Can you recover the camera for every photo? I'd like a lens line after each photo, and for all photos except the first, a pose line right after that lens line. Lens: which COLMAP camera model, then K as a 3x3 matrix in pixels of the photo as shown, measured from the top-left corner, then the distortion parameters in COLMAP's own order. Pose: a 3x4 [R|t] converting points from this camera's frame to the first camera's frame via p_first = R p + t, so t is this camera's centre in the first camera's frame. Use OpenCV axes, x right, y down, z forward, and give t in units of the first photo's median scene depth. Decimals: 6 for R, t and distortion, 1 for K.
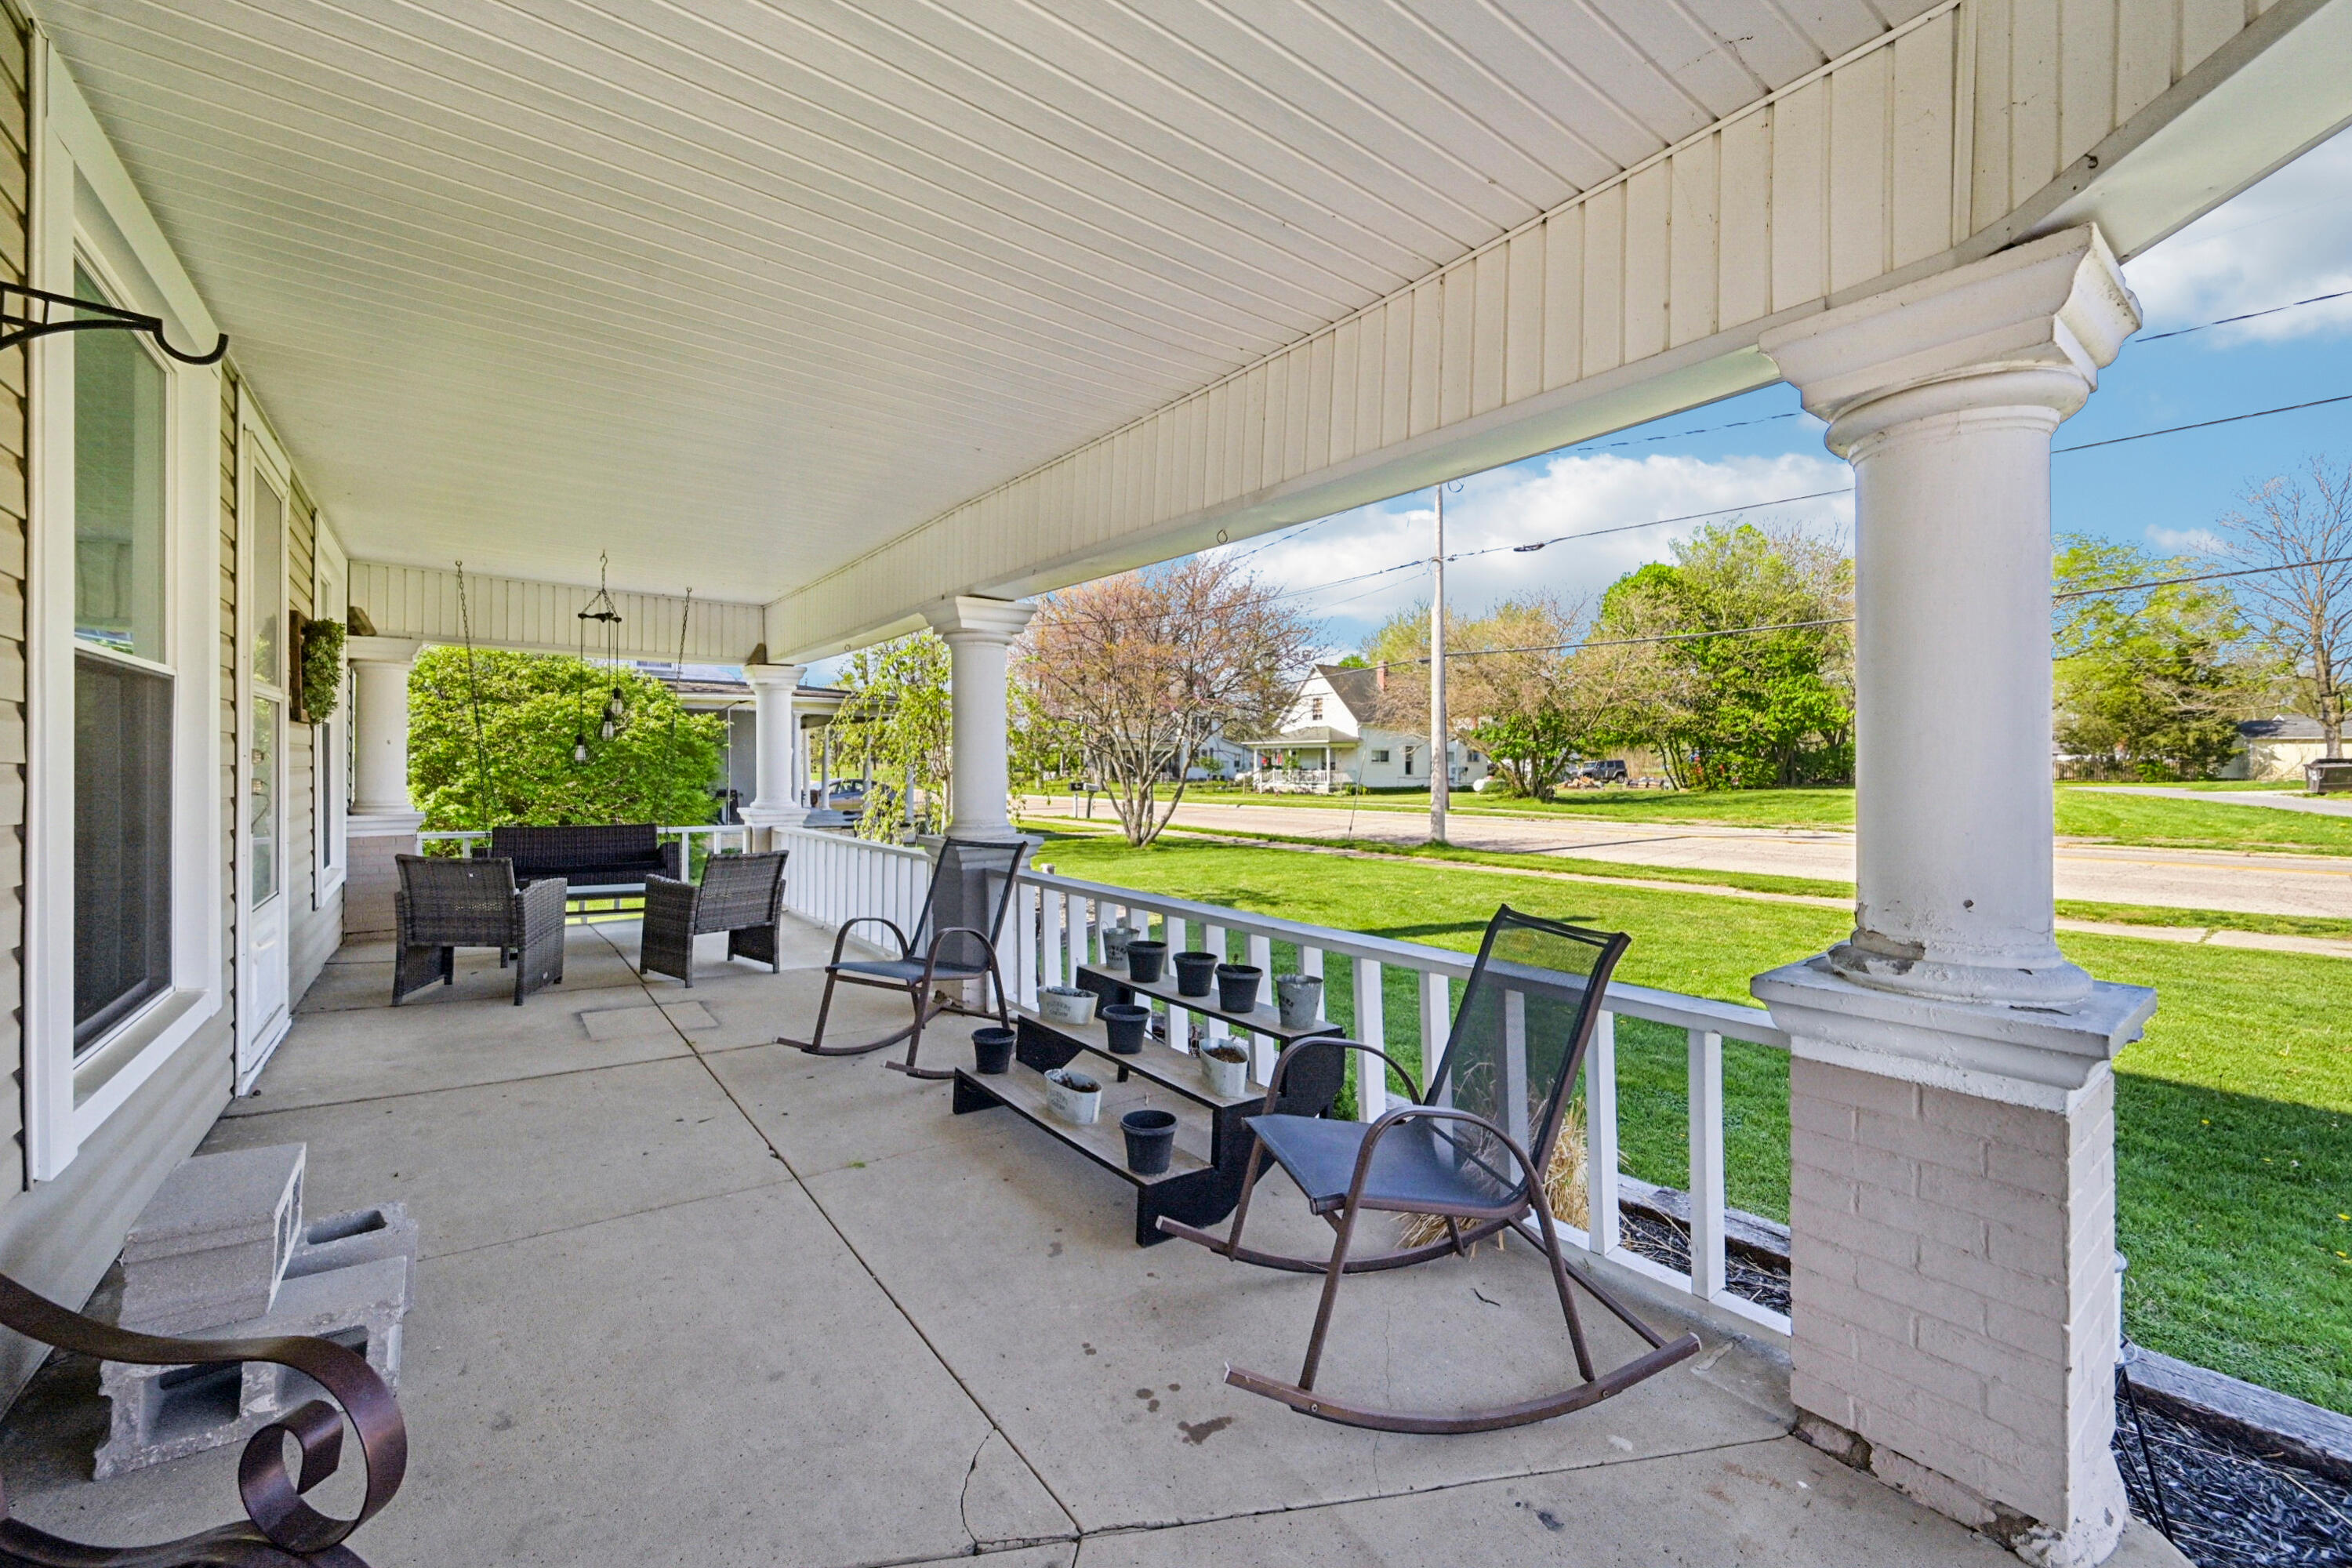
lens RADIAL K [[950.7, 0, 1169.7], [0, 950.7, 748.9], [0, 0, 1]] dist [0.000569, 0.000095]
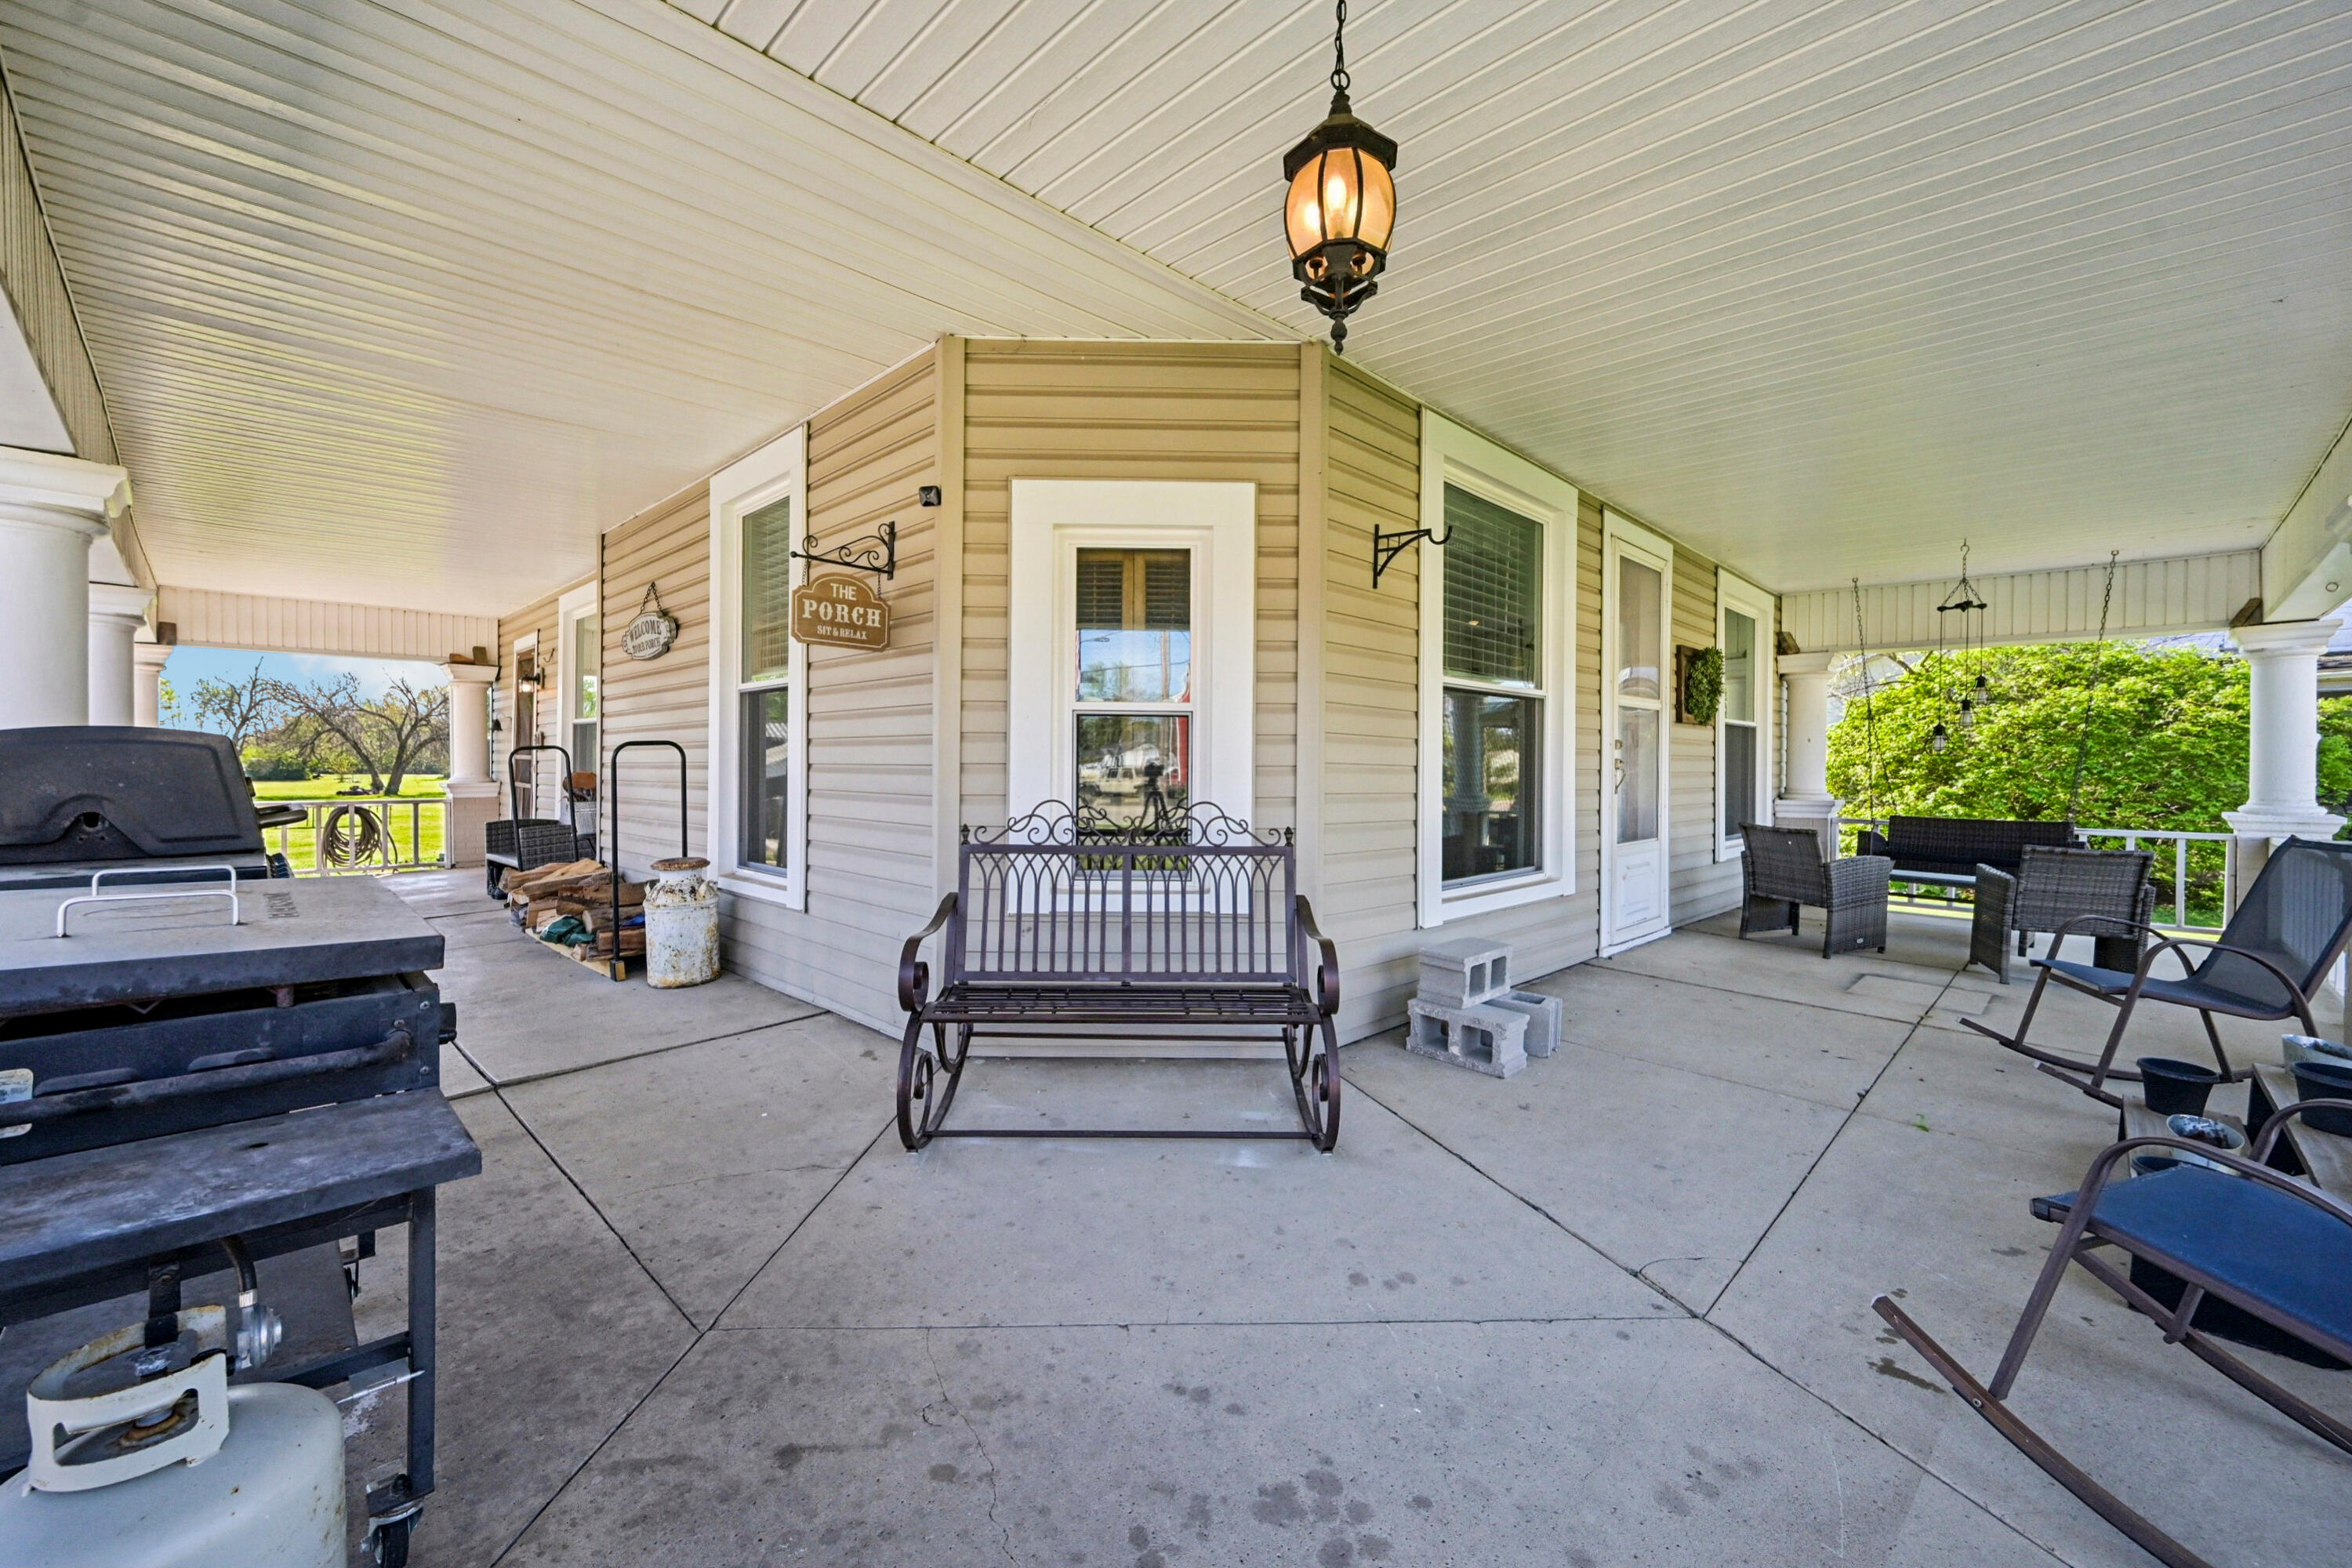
lens RADIAL K [[950.7, 0, 1160.4], [0, 950.7, 777.0], [0, 0, 1]] dist [0.000569, 0.000095]
pose [[0.127702, 0.004164, -0.991804, 0.278497], [0.010514, 0.999929, 0.005552, 0.025029], [0.991757, -0.011137, 0.127650, 0.035838]]
